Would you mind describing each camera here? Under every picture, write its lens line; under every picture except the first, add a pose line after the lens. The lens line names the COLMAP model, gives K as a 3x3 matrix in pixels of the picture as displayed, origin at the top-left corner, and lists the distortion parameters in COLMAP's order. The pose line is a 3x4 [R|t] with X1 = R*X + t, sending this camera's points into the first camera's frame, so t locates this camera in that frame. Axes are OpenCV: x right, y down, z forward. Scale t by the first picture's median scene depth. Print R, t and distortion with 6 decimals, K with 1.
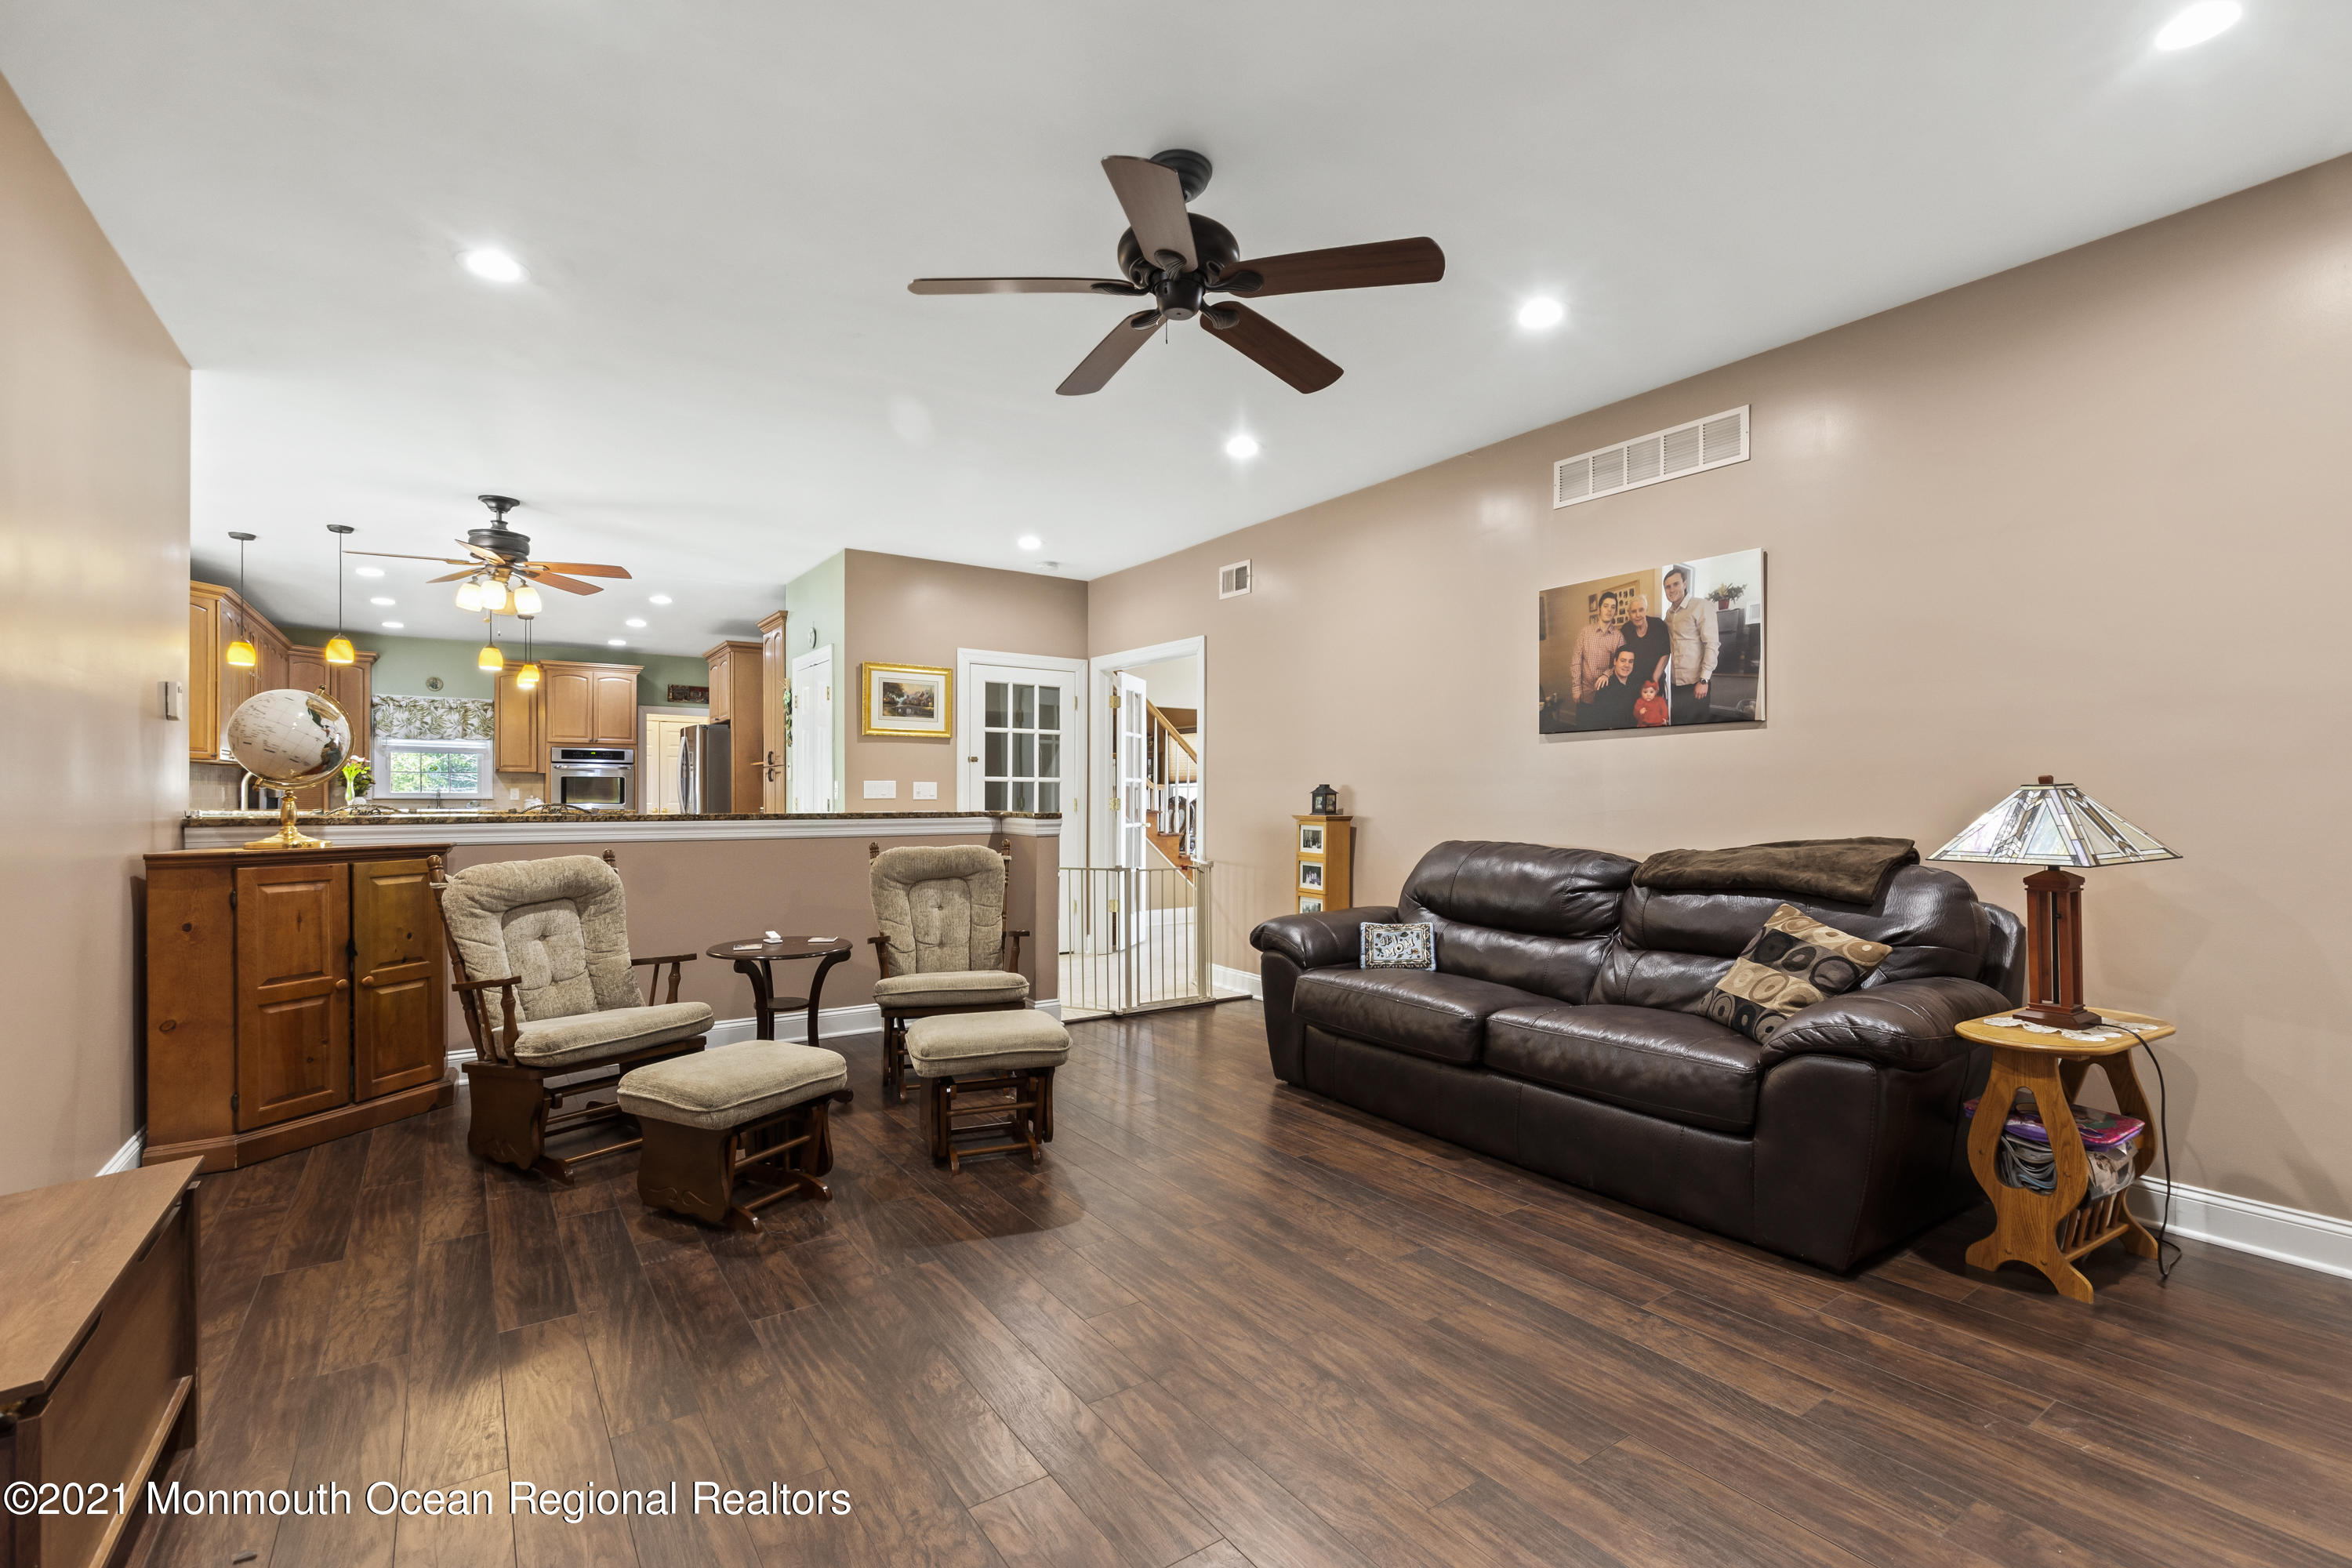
lens RADIAL K [[1043.7, 0, 1174.0], [0, 1043.7, 791.9], [0, 0, 1]] dist [-0.000833, -0.000643]
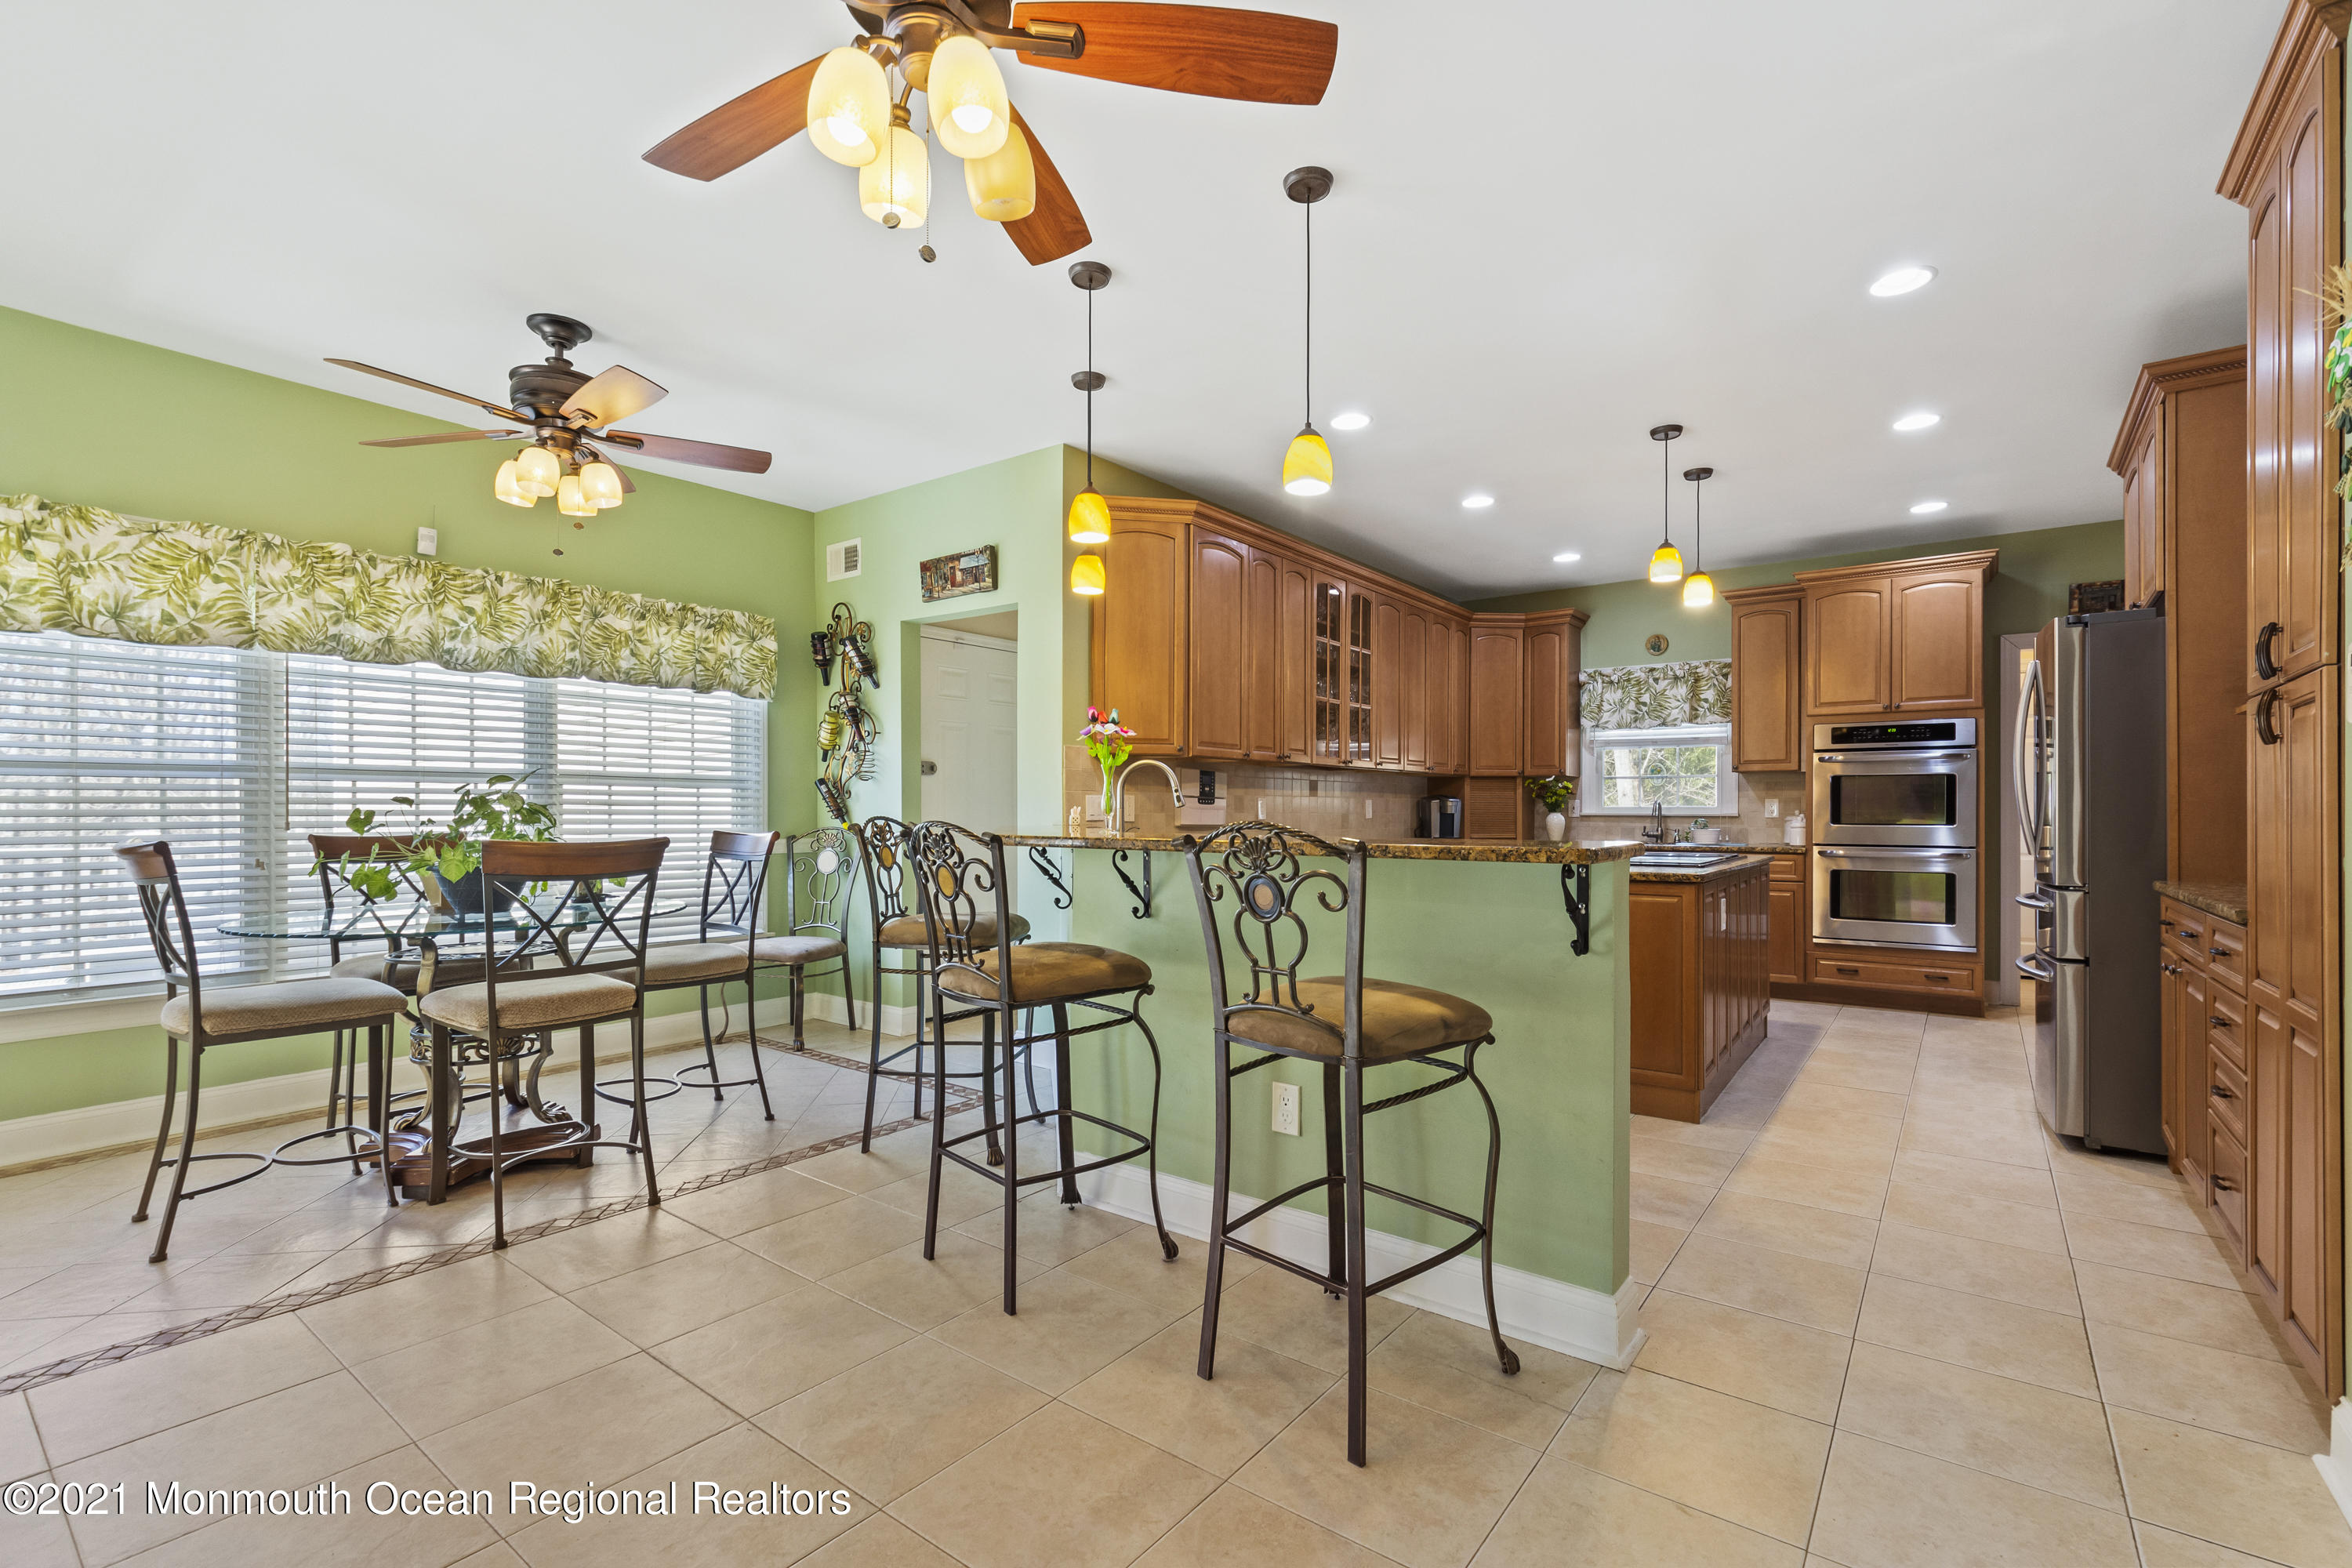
lens RADIAL K [[1043.7, 0, 1174.8], [0, 1043.7, 803.6], [0, 0, 1]] dist [-0.000833, -0.000643]
pose [[0.315961, -0.010227, -0.948717, -0.235717], [0.000885, 0.999945, -0.010484, 0.007635], [0.948772, 0.002473, 0.315953, 0.682965]]
